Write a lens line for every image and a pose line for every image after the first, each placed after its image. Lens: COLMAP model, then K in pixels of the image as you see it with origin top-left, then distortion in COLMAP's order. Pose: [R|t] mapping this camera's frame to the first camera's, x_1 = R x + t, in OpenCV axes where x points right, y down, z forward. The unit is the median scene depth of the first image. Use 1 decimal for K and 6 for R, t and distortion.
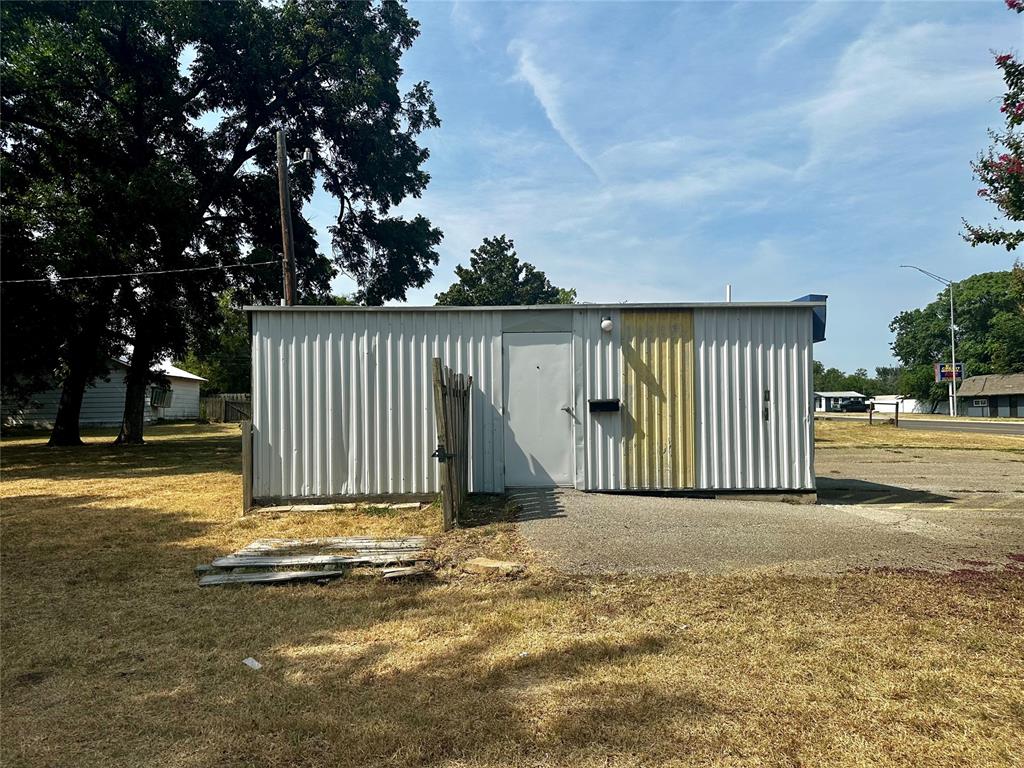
lens RADIAL K [[717.1, 0, 492.0], [0, 717.1, 393.4], [0, 0, 1]] dist [0.048759, -0.056793]
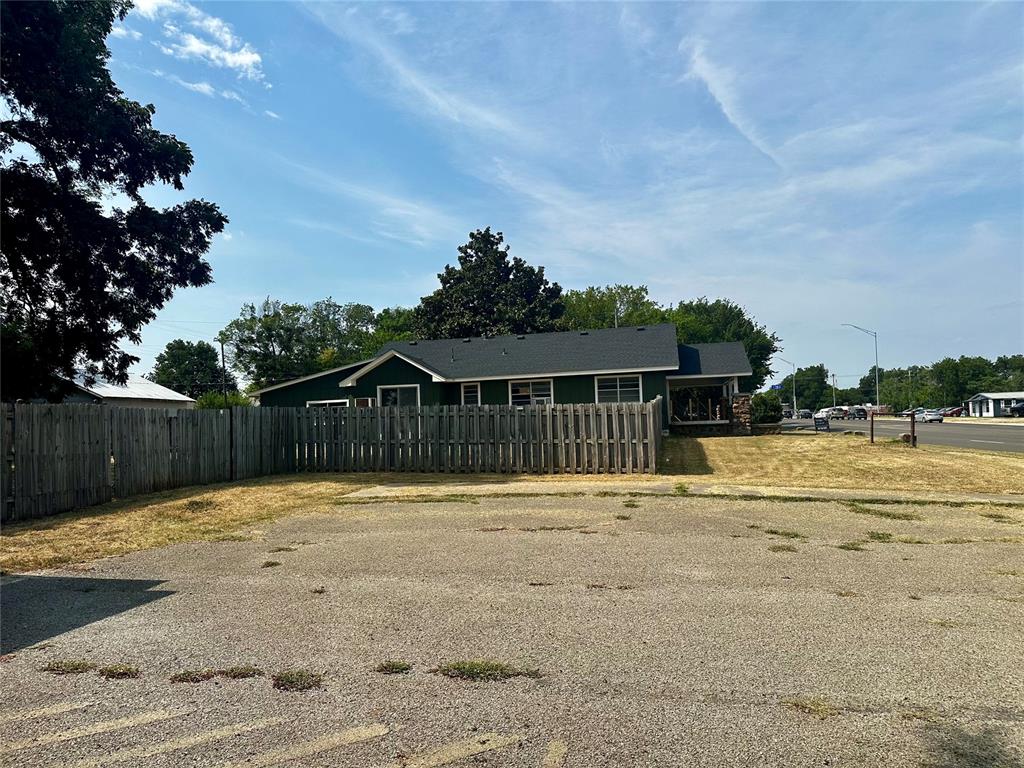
lens RADIAL K [[717.1, 0, 513.7], [0, 717.1, 390.8], [0, 0, 1]] dist [0.048759, -0.056793]
pose [[0.975714, -0.026548, -0.217434, 0.229077], [0.023022, 0.999559, -0.018734, -0.002934], [0.217836, 0.013273, 0.975895, 0.147735]]
